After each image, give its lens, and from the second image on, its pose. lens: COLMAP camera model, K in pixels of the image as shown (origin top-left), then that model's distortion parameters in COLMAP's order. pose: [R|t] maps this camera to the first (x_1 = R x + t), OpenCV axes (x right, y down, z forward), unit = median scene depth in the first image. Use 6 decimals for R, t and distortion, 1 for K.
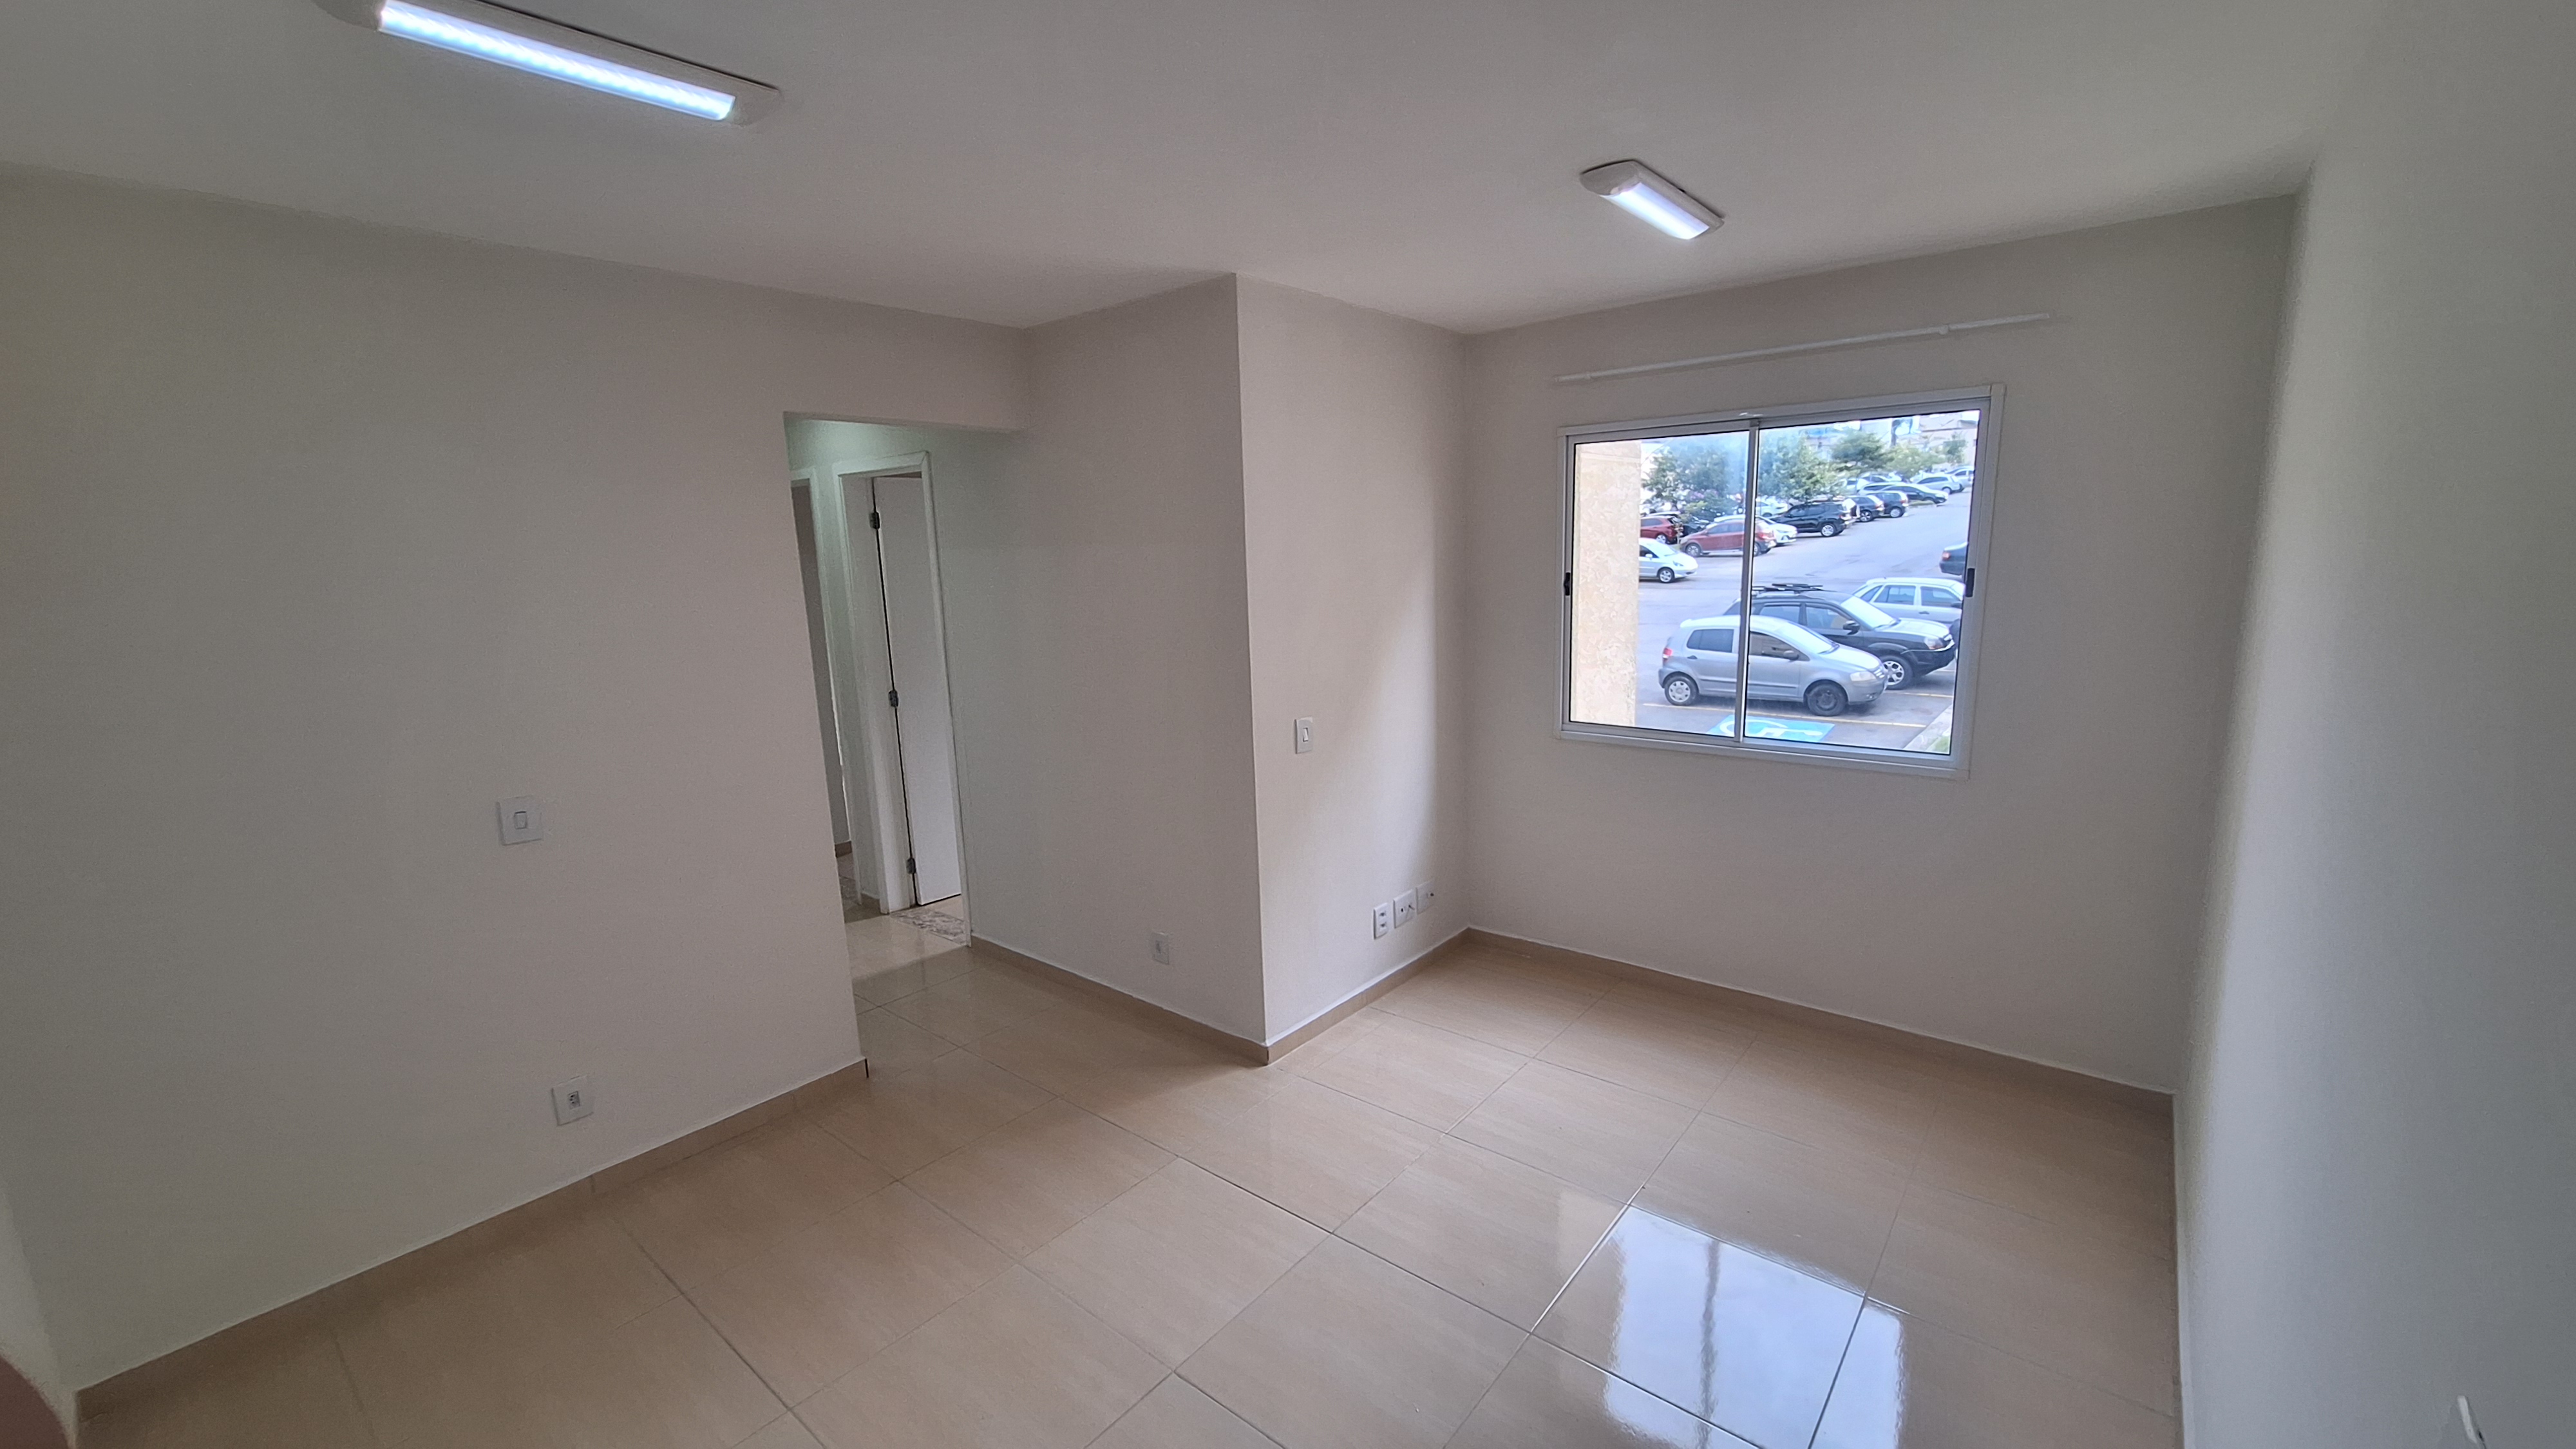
lens RADIAL K [[1022.7, 0, 1294.6], [0, 1022.7, 732.2], [0, 0, 1]] dist [-0.000208, -0.000132]
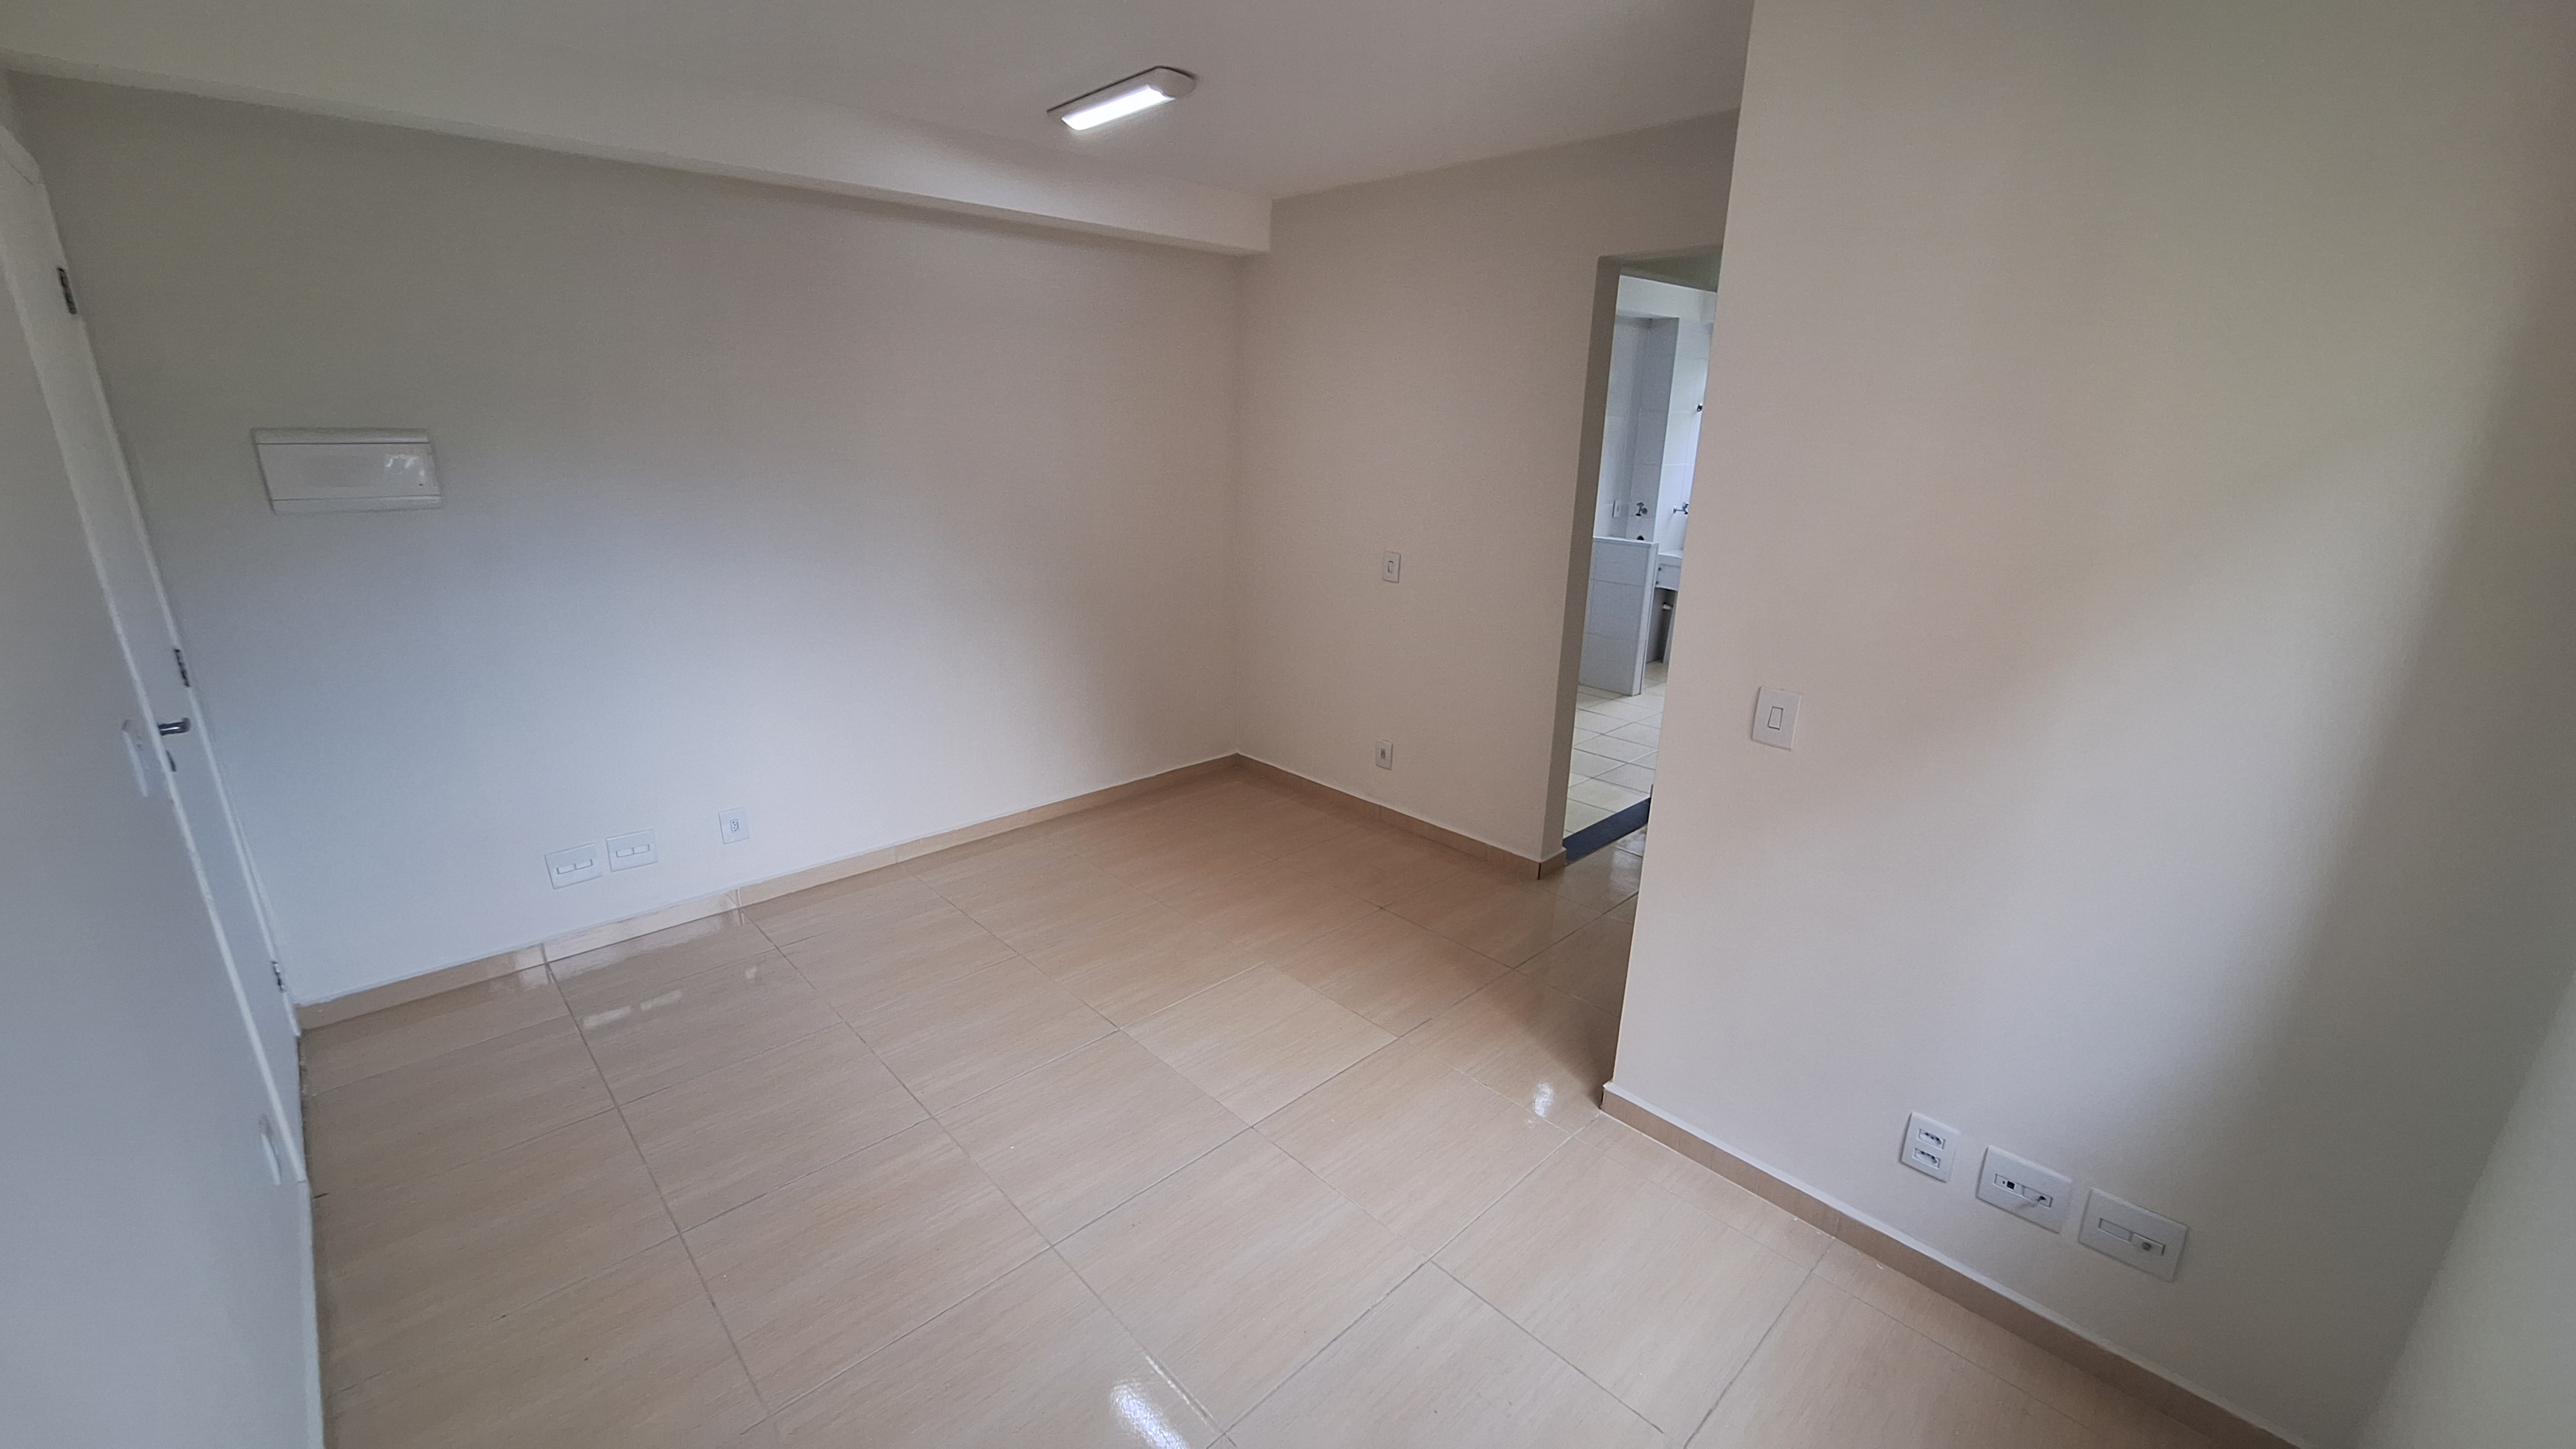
lens RADIAL K [[1022.7, 0, 1282.8], [0, 1022.7, 723.8], [0, 0, 1]] dist [-0.000208, -0.000132]
pose [[-0.122287, 0.315387, -0.941051, 0.569650], [-0.188787, 0.923464, 0.334025, -0.129636], [0.974374, 0.218505, -0.053387, 0.696321]]
